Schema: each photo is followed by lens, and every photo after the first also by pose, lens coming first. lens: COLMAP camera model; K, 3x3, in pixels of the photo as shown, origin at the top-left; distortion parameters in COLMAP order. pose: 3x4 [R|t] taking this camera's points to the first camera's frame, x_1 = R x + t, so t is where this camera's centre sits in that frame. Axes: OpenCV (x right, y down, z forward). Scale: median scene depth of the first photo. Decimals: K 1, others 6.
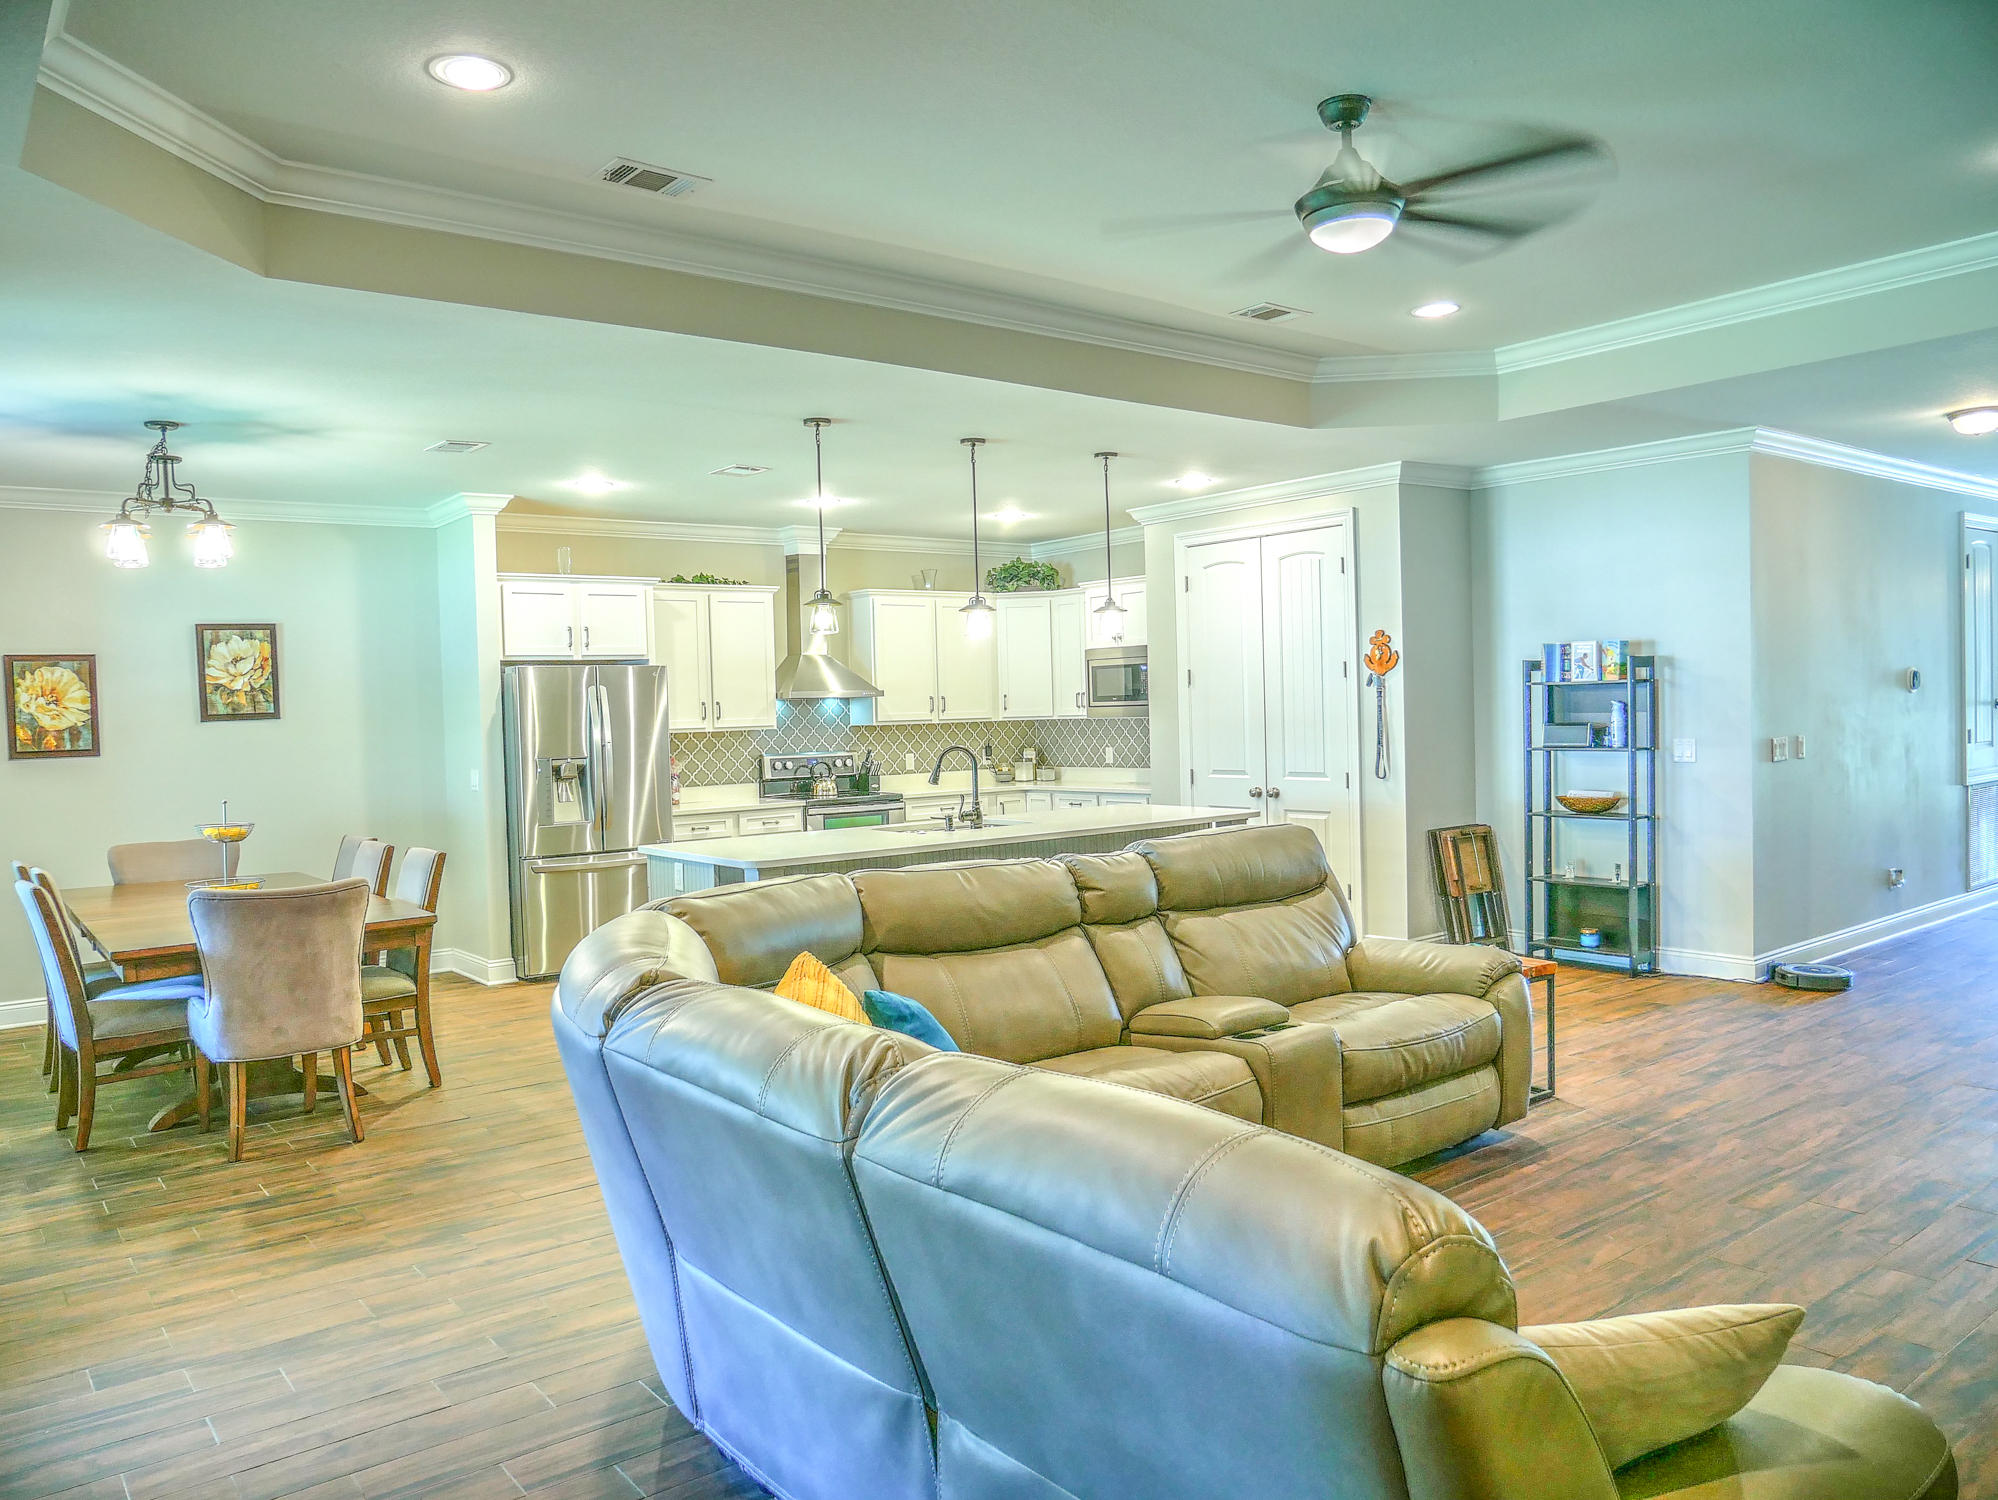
lens RADIAL K [[1423.2, 0, 983.0], [0, 1423.2, 748.3], [0, 0, 1]] dist [-0.052094, 0.022868]
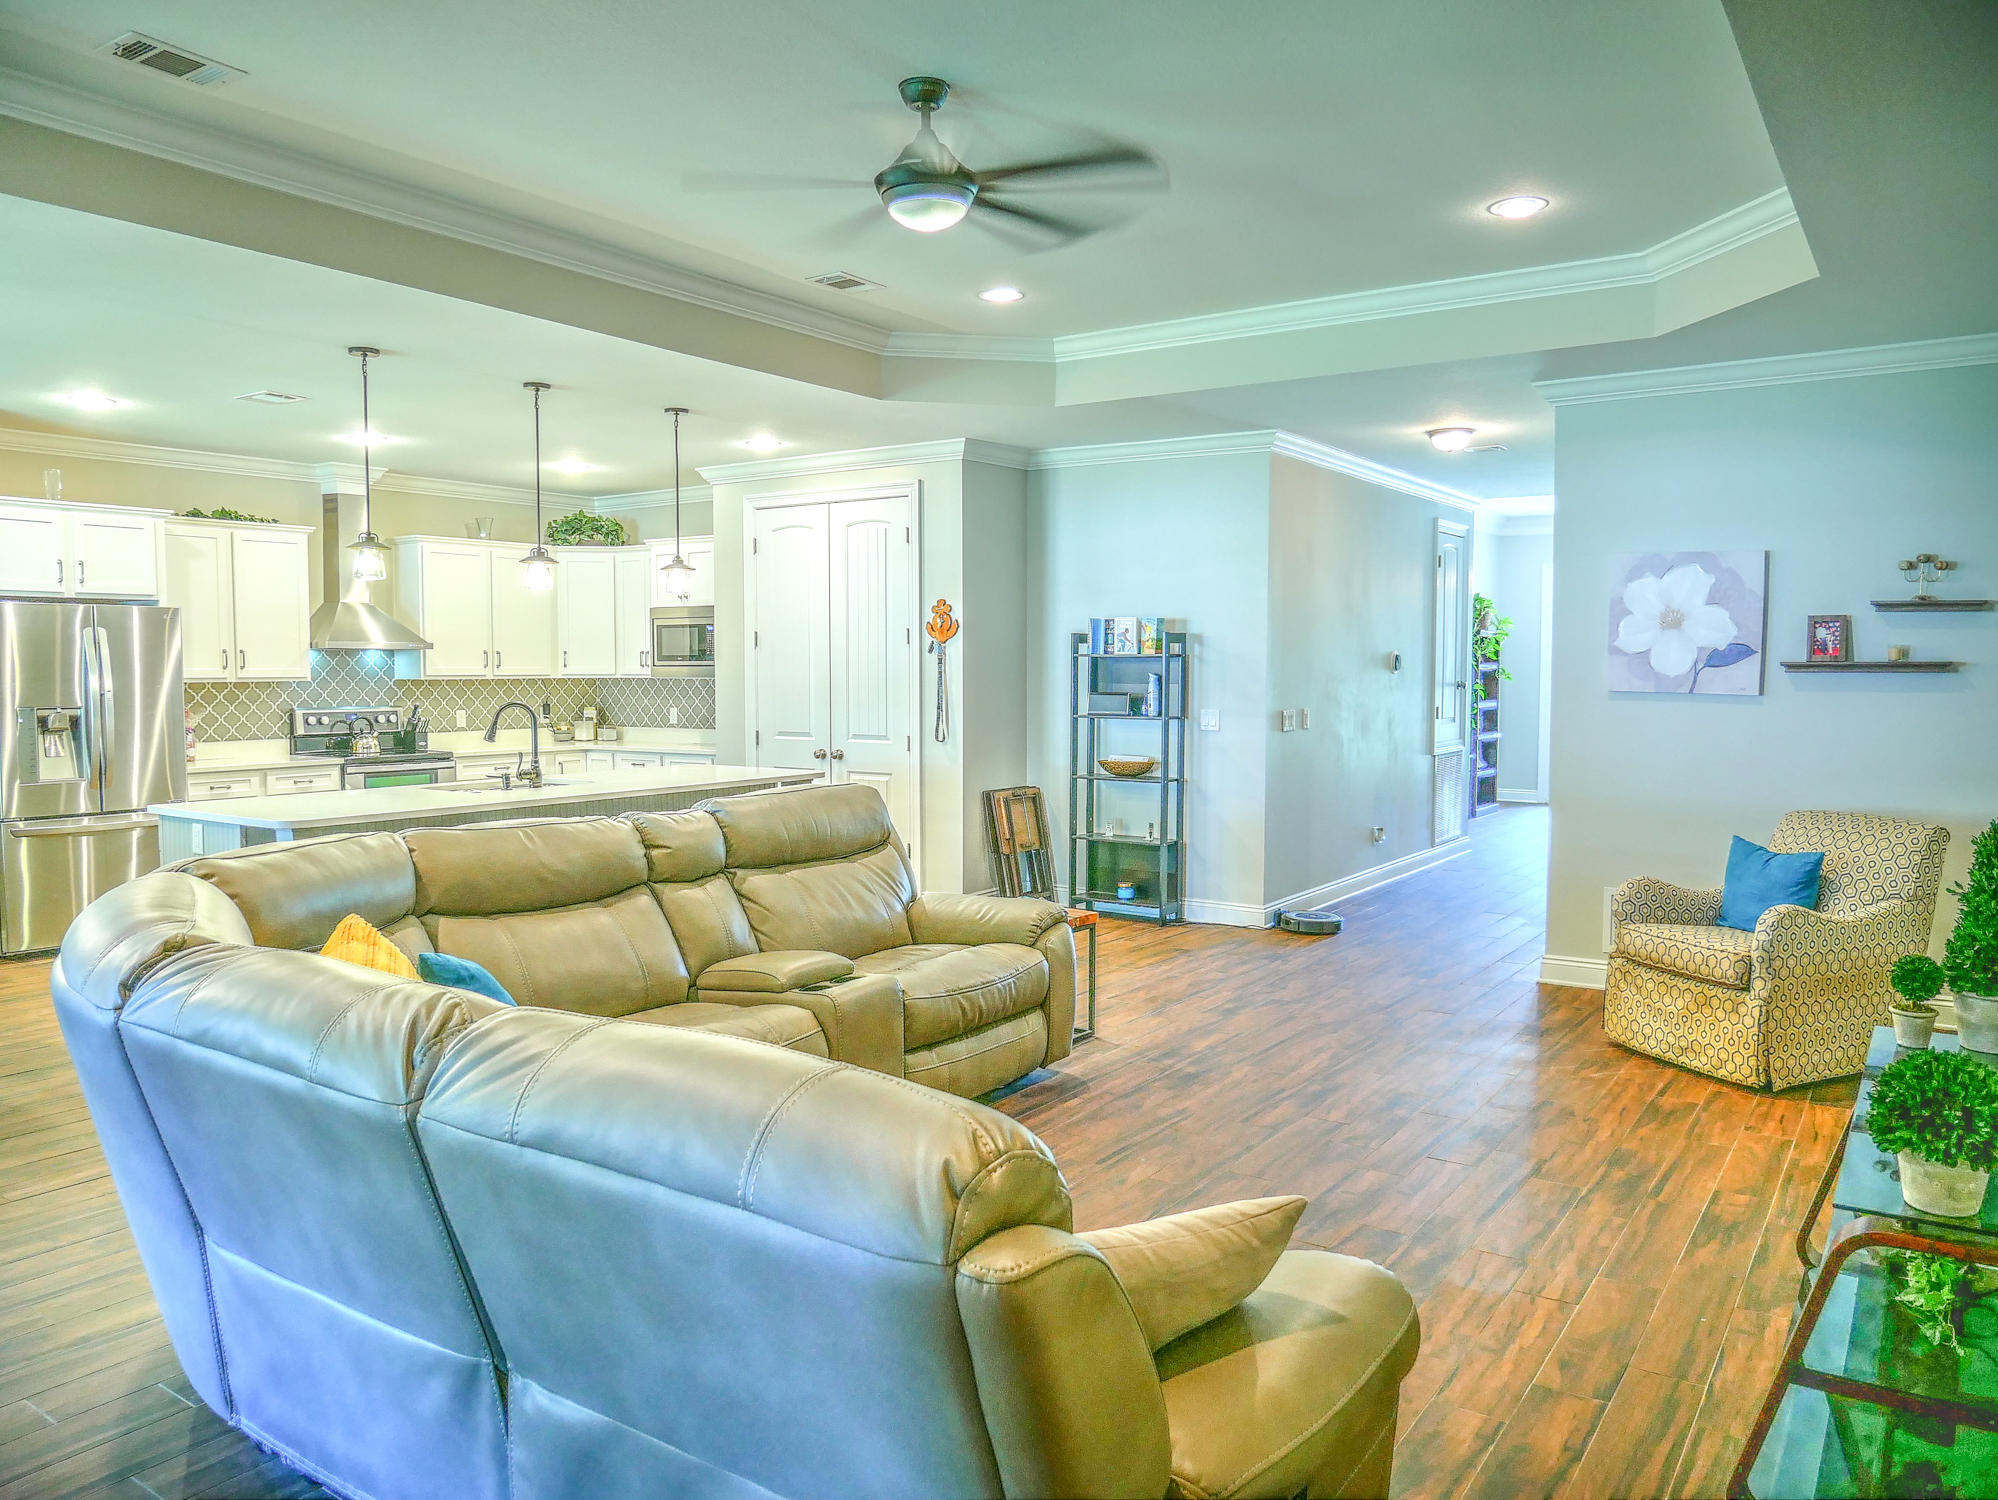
lens RADIAL K [[1423.2, 0, 967.2], [0, 1423.2, 744.3], [0, 0, 1]] dist [-0.052094, 0.022868]
pose [[0.956109, 0.013681, 0.292690, -0.008262], [-0.020073, 0.999621, 0.018846, 0.003891], [-0.292321, -0.023894, 0.956022, -0.007580]]
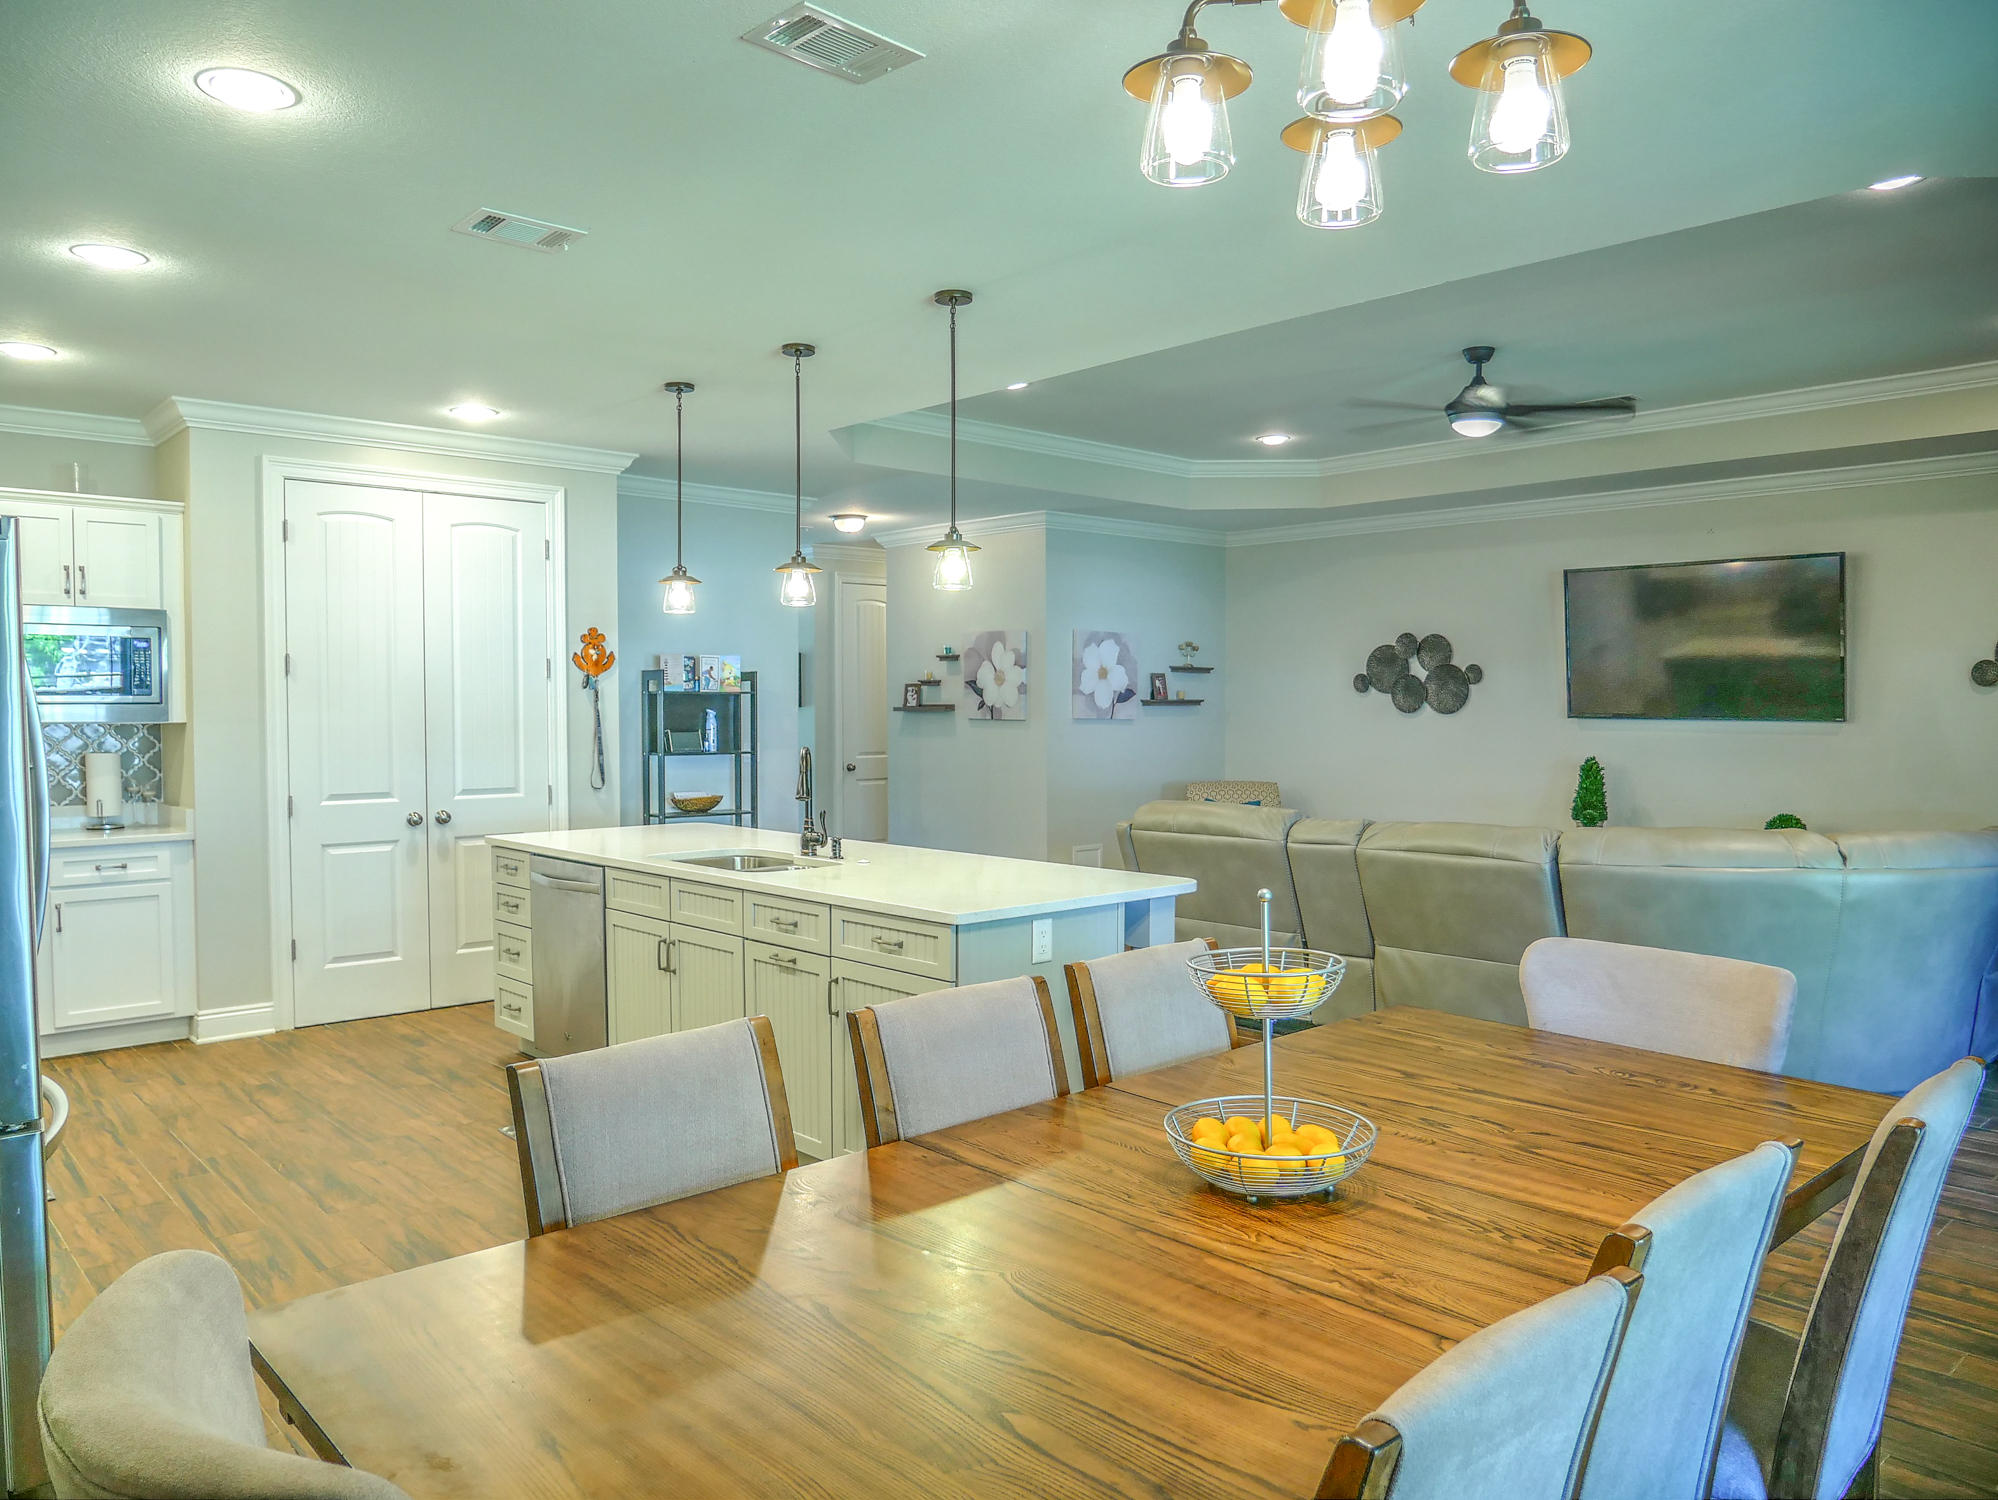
lens RADIAL K [[1423.2, 0, 993.0], [0, 1423.2, 747.1], [0, 0, 1]] dist [-0.052094, 0.022868]
pose [[-0.076181, 0.000341, 0.997094, -0.884388], [0.032649, 0.999465, 0.002152, 0.000615], [-0.996559, 0.032718, -0.076152, 1.095736]]
